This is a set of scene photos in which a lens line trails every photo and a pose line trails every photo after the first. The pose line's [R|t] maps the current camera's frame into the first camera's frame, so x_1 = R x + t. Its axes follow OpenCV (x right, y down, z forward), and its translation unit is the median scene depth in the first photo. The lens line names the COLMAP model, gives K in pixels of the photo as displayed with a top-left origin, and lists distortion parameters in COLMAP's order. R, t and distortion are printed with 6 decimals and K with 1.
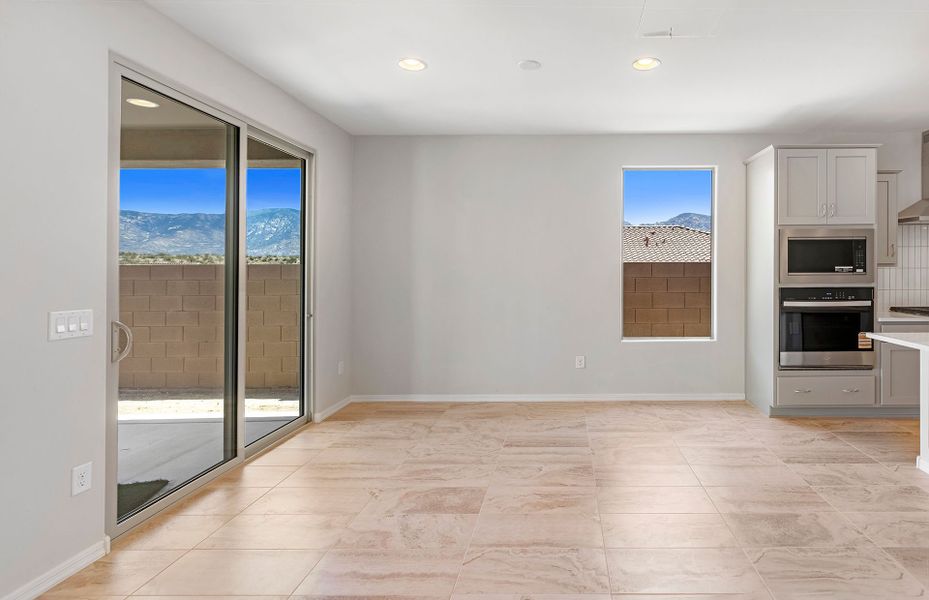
lens RADIAL K [[494.5, 0, 465.1], [0, 494.5, 268.4], [0, 0, 1]] dist [0.006475, 0.001962]
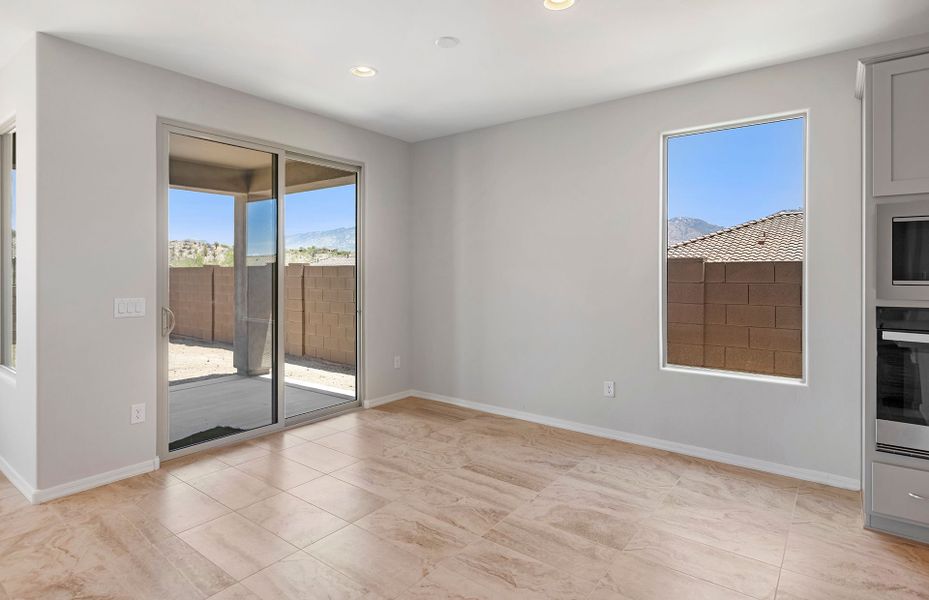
lens RADIAL K [[494.5, 0, 465.1], [0, 494.5, 268.4], [0, 0, 1]] dist [0.006475, 0.001962]
pose [[0.811109, 0.002492, -0.584889, 0.573712], [-0.000505, 0.999994, 0.003560, -0.006737], [0.584894, -0.002592, 0.811105, 0.252028]]
